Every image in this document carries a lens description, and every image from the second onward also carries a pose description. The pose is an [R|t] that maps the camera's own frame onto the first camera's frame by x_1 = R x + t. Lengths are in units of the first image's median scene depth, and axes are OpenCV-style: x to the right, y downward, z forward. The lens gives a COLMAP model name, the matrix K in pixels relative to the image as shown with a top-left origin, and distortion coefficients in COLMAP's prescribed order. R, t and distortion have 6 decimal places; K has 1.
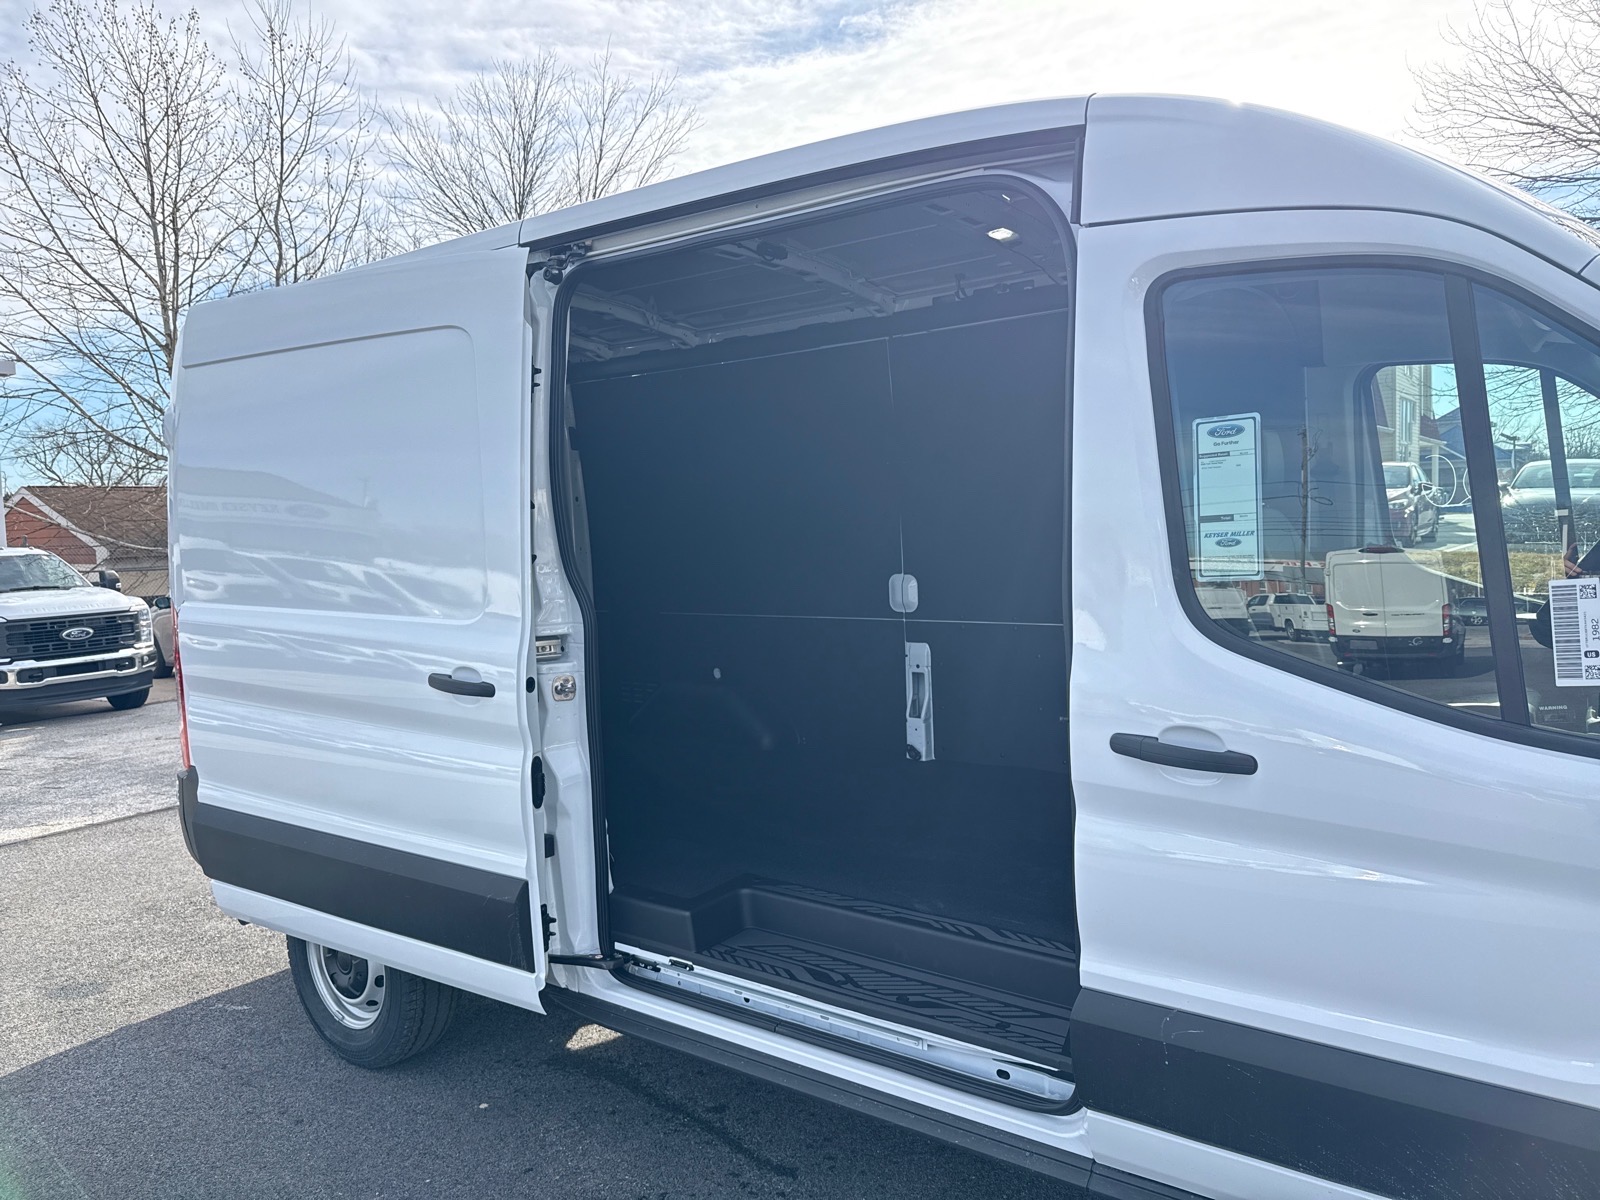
lens RADIAL K [[1253.4, 0, 799.5], [0, 1253.4, 639.2], [0, 0, 1]] dist [0.008217, -0.000520]
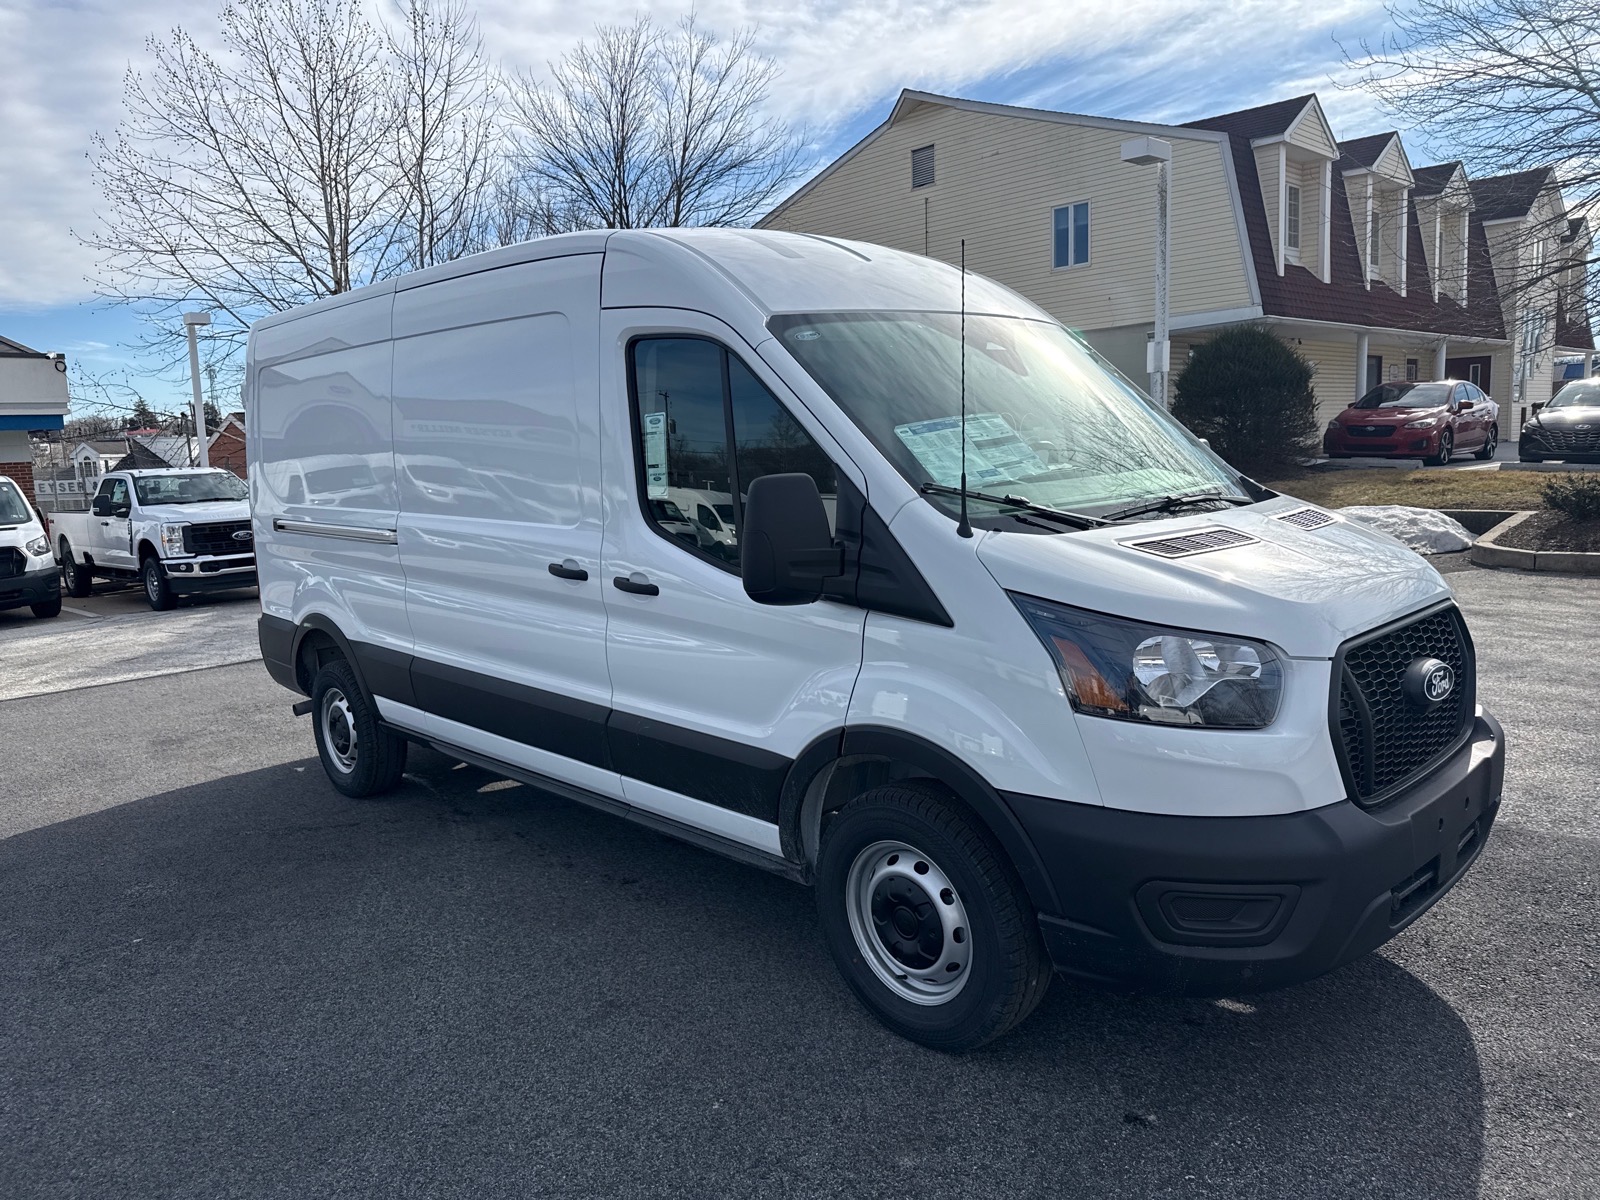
lens RADIAL K [[1128.3, 0, 800.0], [0, 1128.3, 600.0], [0, 0, 1]] dist [-0.000269, -0.003556]
pose [[0.995051, -0.010345, -0.098822, 0.363573], [0.016449, 0.997993, 0.061151, 0.004017], [0.097991, -0.062474, 0.993224, -0.366433]]
